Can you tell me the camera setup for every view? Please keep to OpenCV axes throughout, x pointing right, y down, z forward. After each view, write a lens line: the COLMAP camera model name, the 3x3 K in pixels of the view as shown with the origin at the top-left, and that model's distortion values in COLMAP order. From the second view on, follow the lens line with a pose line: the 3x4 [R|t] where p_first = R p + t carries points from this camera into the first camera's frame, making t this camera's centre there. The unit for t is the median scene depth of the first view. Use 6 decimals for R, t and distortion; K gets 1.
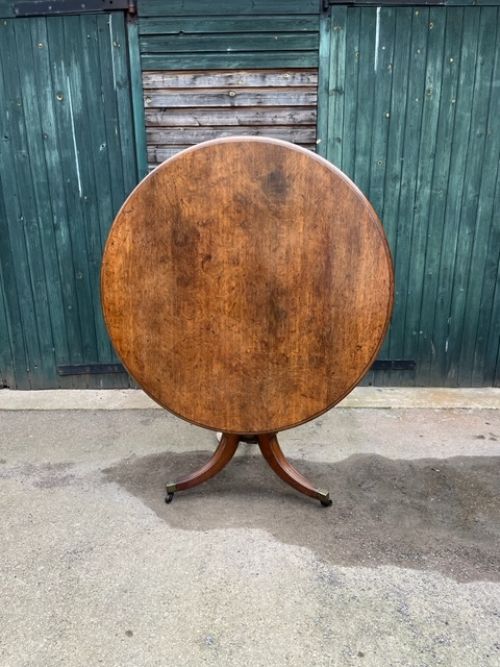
lens RADIAL K [[496.8, 0, 251.0], [0, 496.8, 337.9], [0, 0, 1]] dist [0.070325, -0.099554]
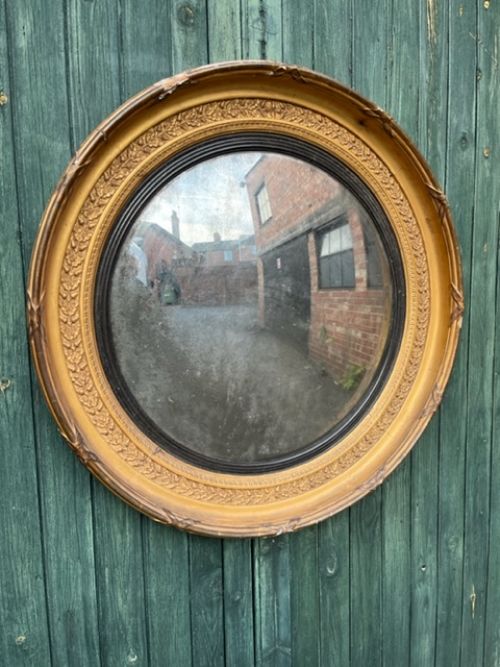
lens RADIAL K [[496.8, 0, 249.9], [0, 496.8, 334.7], [0, 0, 1]] dist [0.070325, -0.099554]
pose [[0.916097, -0.052461, 0.397511, 0.407979], [0.124155, 0.979793, -0.156817, -0.266275], [-0.381251, 0.193012, 0.904098, 0.695941]]
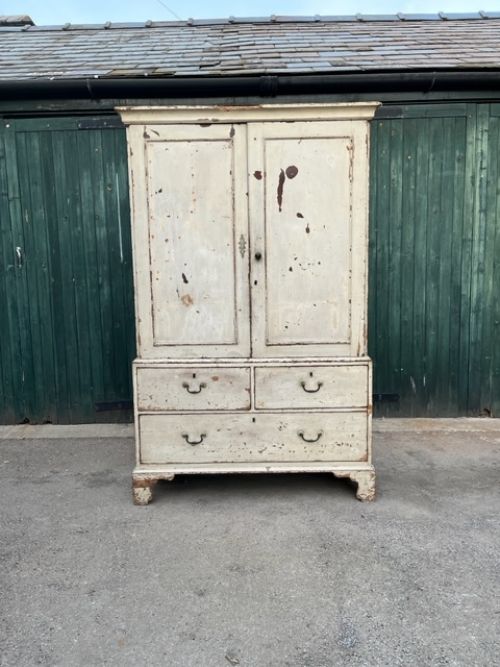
lens RADIAL K [[496.8, 0, 250.9], [0, 496.8, 334.0], [0, 0, 1]] dist [0.070325, -0.099554]
pose [[0.999929, -0.011887, -0.000359, -0.019609], [0.011650, 0.985172, -0.171173, 0.118500], [0.002389, 0.171156, 0.985241, -0.208844]]
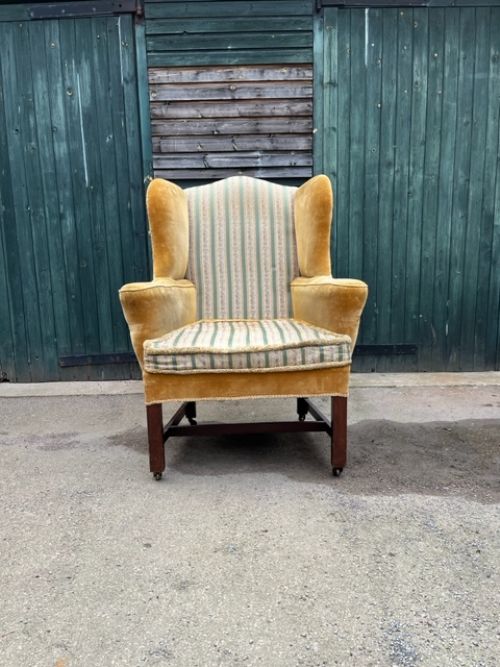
lens RADIAL K [[496.8, 0, 246.9], [0, 496.8, 340.6], [0, 0, 1]] dist [0.070325, -0.099554]
pose [[0.999737, -0.016662, 0.015773, -0.032894], [0.018355, 0.993297, -0.114125, 0.167005], [-0.013765, 0.114384, 0.993341, 0.004039]]
